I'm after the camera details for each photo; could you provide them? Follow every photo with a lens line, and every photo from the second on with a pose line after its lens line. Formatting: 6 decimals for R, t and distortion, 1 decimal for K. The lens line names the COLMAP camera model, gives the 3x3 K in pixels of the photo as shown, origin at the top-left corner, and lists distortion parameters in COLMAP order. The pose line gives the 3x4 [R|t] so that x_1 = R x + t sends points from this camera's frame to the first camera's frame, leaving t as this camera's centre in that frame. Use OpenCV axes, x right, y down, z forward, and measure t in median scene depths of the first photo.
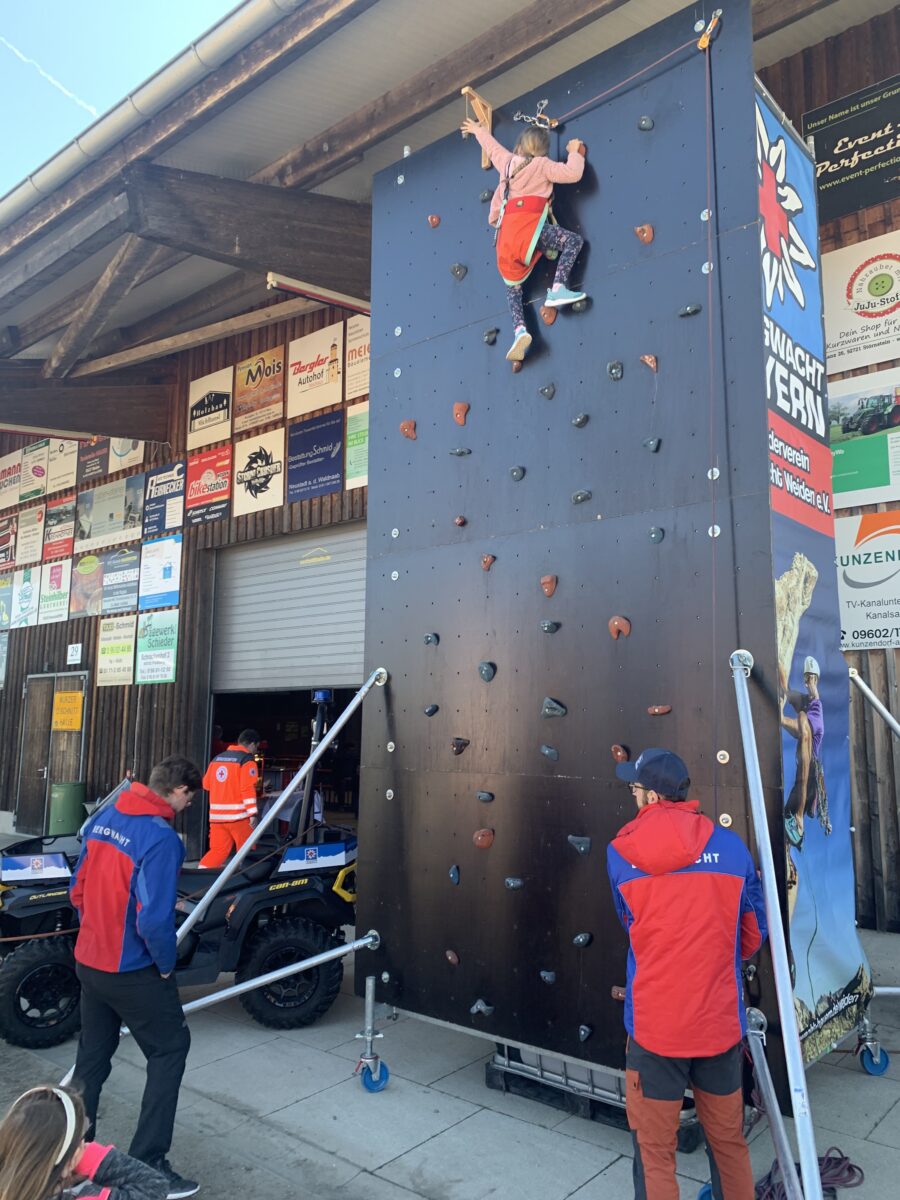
lens RADIAL K [[903.5, 0, 449.5], [0, 903.5, 588.2], [0, 0, 1]] dist [0.033255, -0.047156]
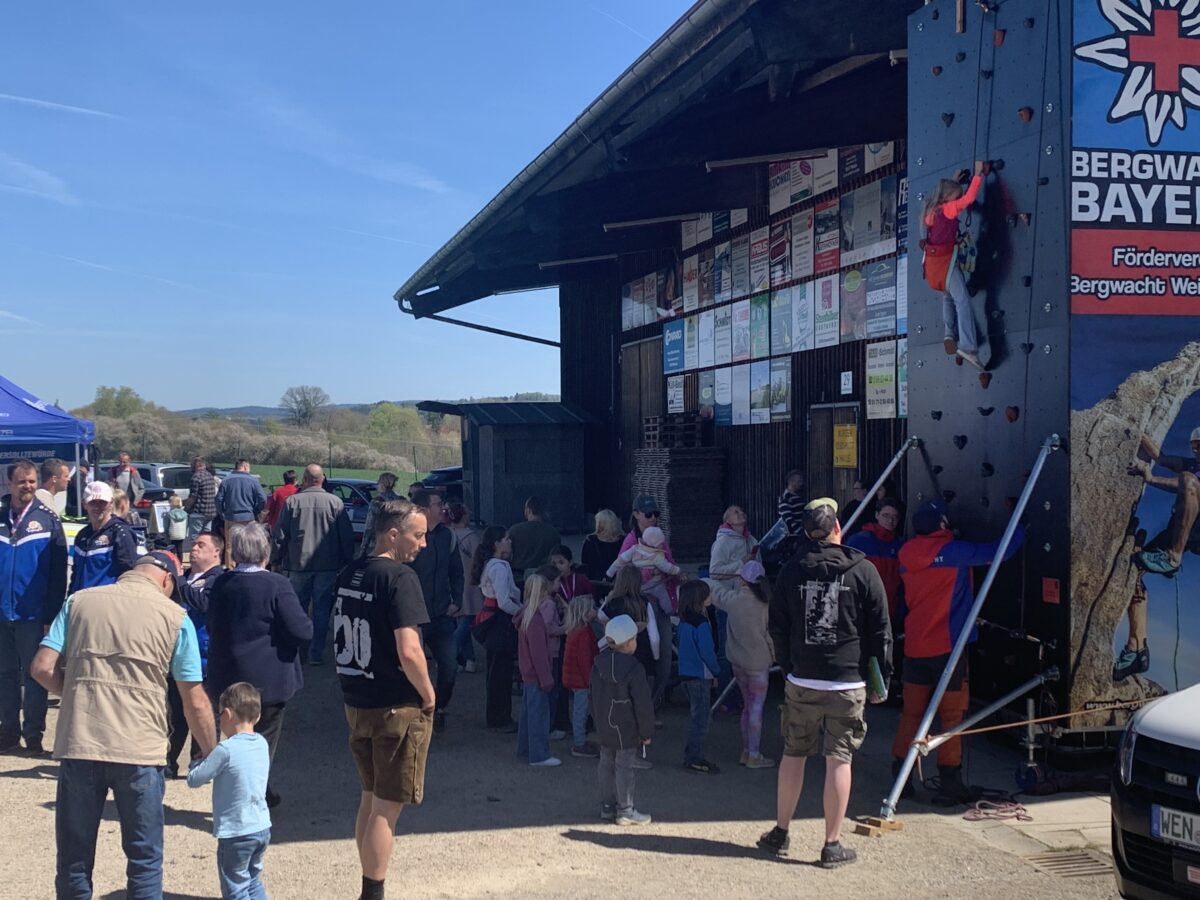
lens RADIAL K [[1678.9, 0, 599.4], [0, 1678.9, 451.1], [0, 0, 1]] dist [0.166694, 0.000000]
pose [[0.793443, -0.004828, -0.608625, 0.396325], [0.101225, 0.987089, 0.124134, -0.090099], [0.600168, -0.160101, 0.783688, -0.447960]]
